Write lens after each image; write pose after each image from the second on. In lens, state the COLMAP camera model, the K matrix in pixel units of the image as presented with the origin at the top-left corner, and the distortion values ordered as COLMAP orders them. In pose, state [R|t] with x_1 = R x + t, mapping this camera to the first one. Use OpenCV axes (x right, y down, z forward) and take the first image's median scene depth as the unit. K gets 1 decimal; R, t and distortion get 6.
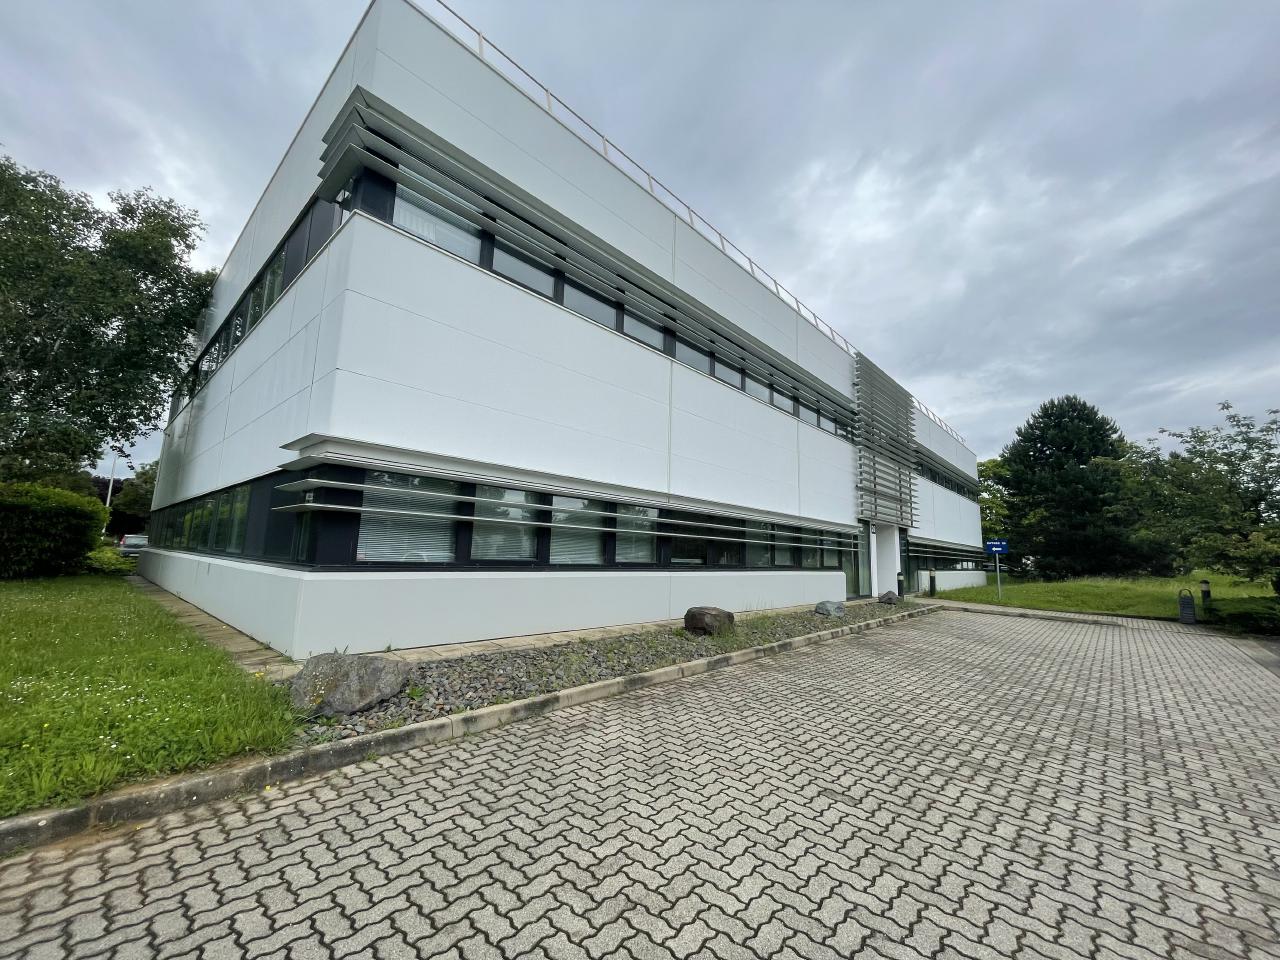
lens RADIAL K [[518.9, 0, 640.0], [0, 518.9, 480.0], [0, 0, 1]] dist [-0.001560, -0.000725]
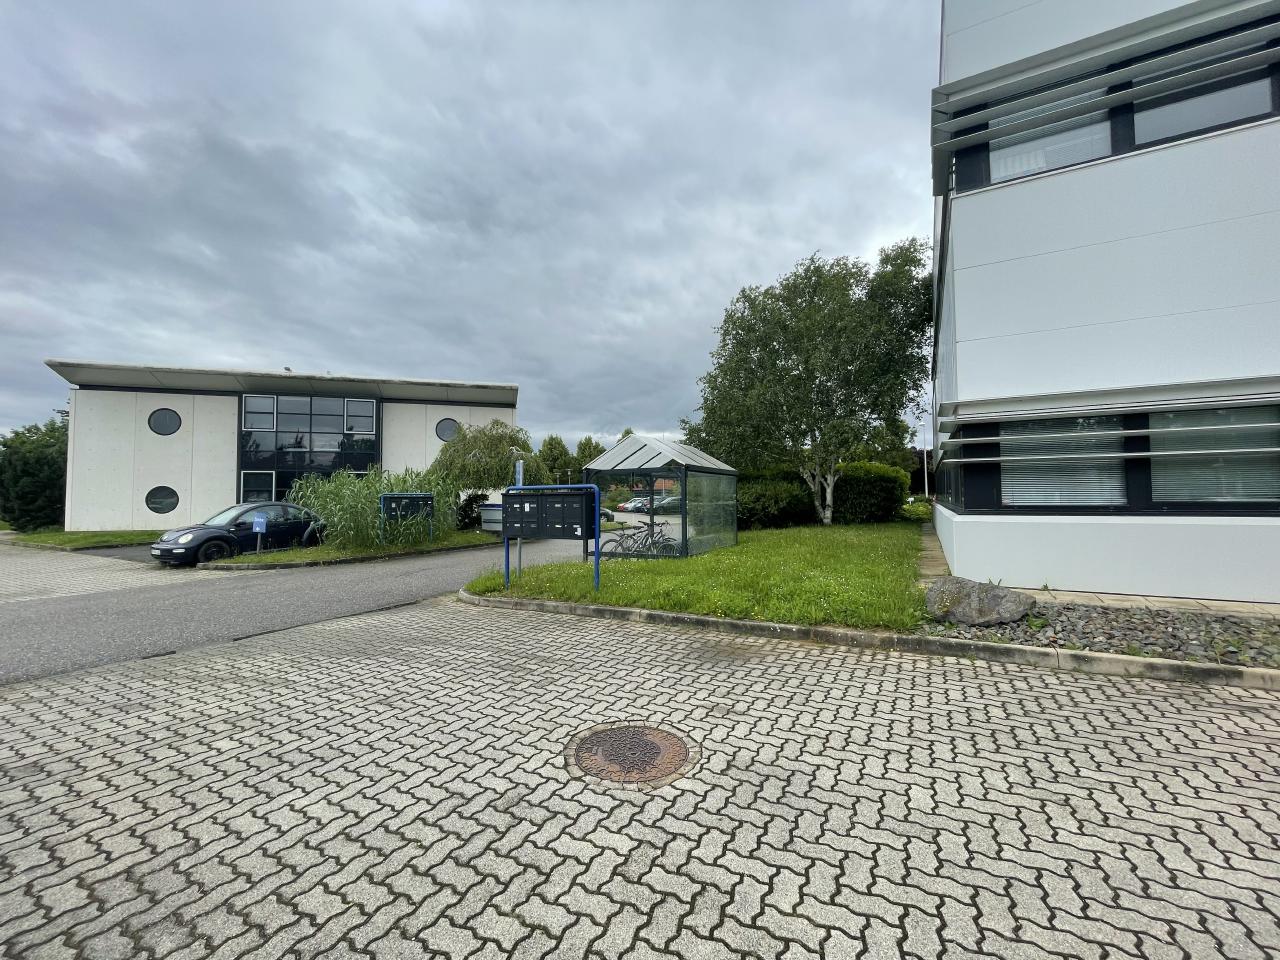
lens RADIAL K [[518.9, 0, 640.0], [0, 518.9, 480.0], [0, 0, 1]] dist [-0.001560, -0.000725]
pose [[0.235332, -0.068821, -0.969475, 0.551619], [0.155464, 0.987312, -0.032349, 0.026107], [0.959401, -0.143106, 0.243045, -0.016337]]
